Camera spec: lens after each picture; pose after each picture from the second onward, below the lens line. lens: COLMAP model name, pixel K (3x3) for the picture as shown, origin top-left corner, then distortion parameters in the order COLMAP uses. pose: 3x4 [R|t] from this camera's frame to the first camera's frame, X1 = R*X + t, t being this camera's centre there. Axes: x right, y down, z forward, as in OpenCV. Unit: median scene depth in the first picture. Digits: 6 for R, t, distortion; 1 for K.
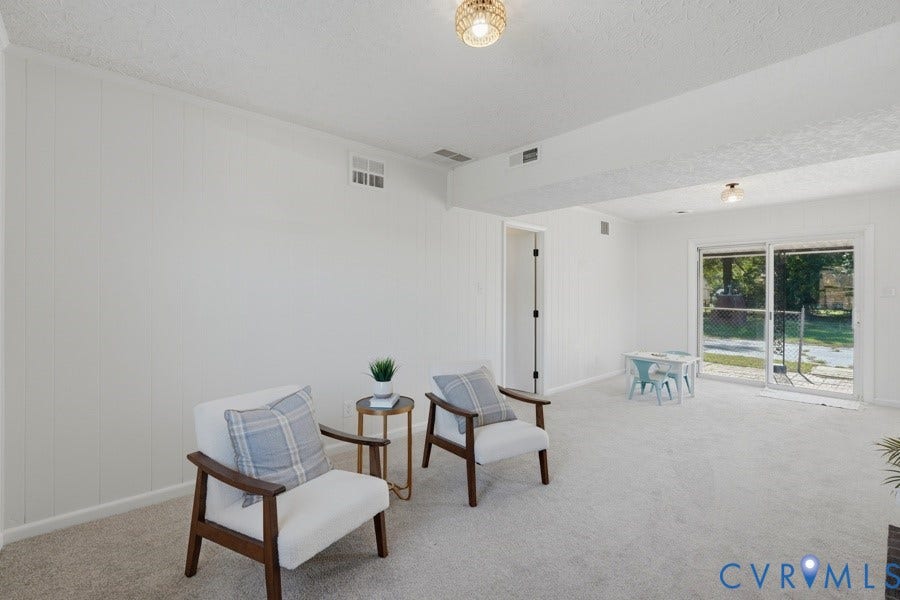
lens RADIAL K [[406.8, 0, 449.2], [0, 406.8, 300.9], [0, 0, 1]] dist [-0.003300, -0.000264]
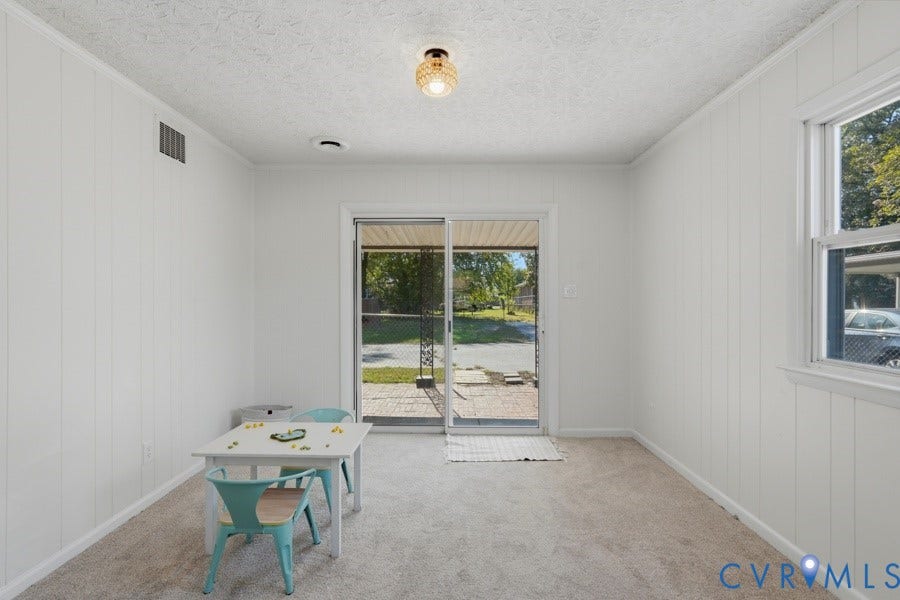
lens RADIAL K [[406.8, 0, 451.6], [0, 406.8, 297.6], [0, 0, 1]] dist [-0.003300, -0.000264]
pose [[0.674696, 0.000576, 0.738095, 0.311637], [0.012631, 0.999844, -0.012326, -0.004262], [-0.737988, 0.017639, 0.674584, 0.574428]]
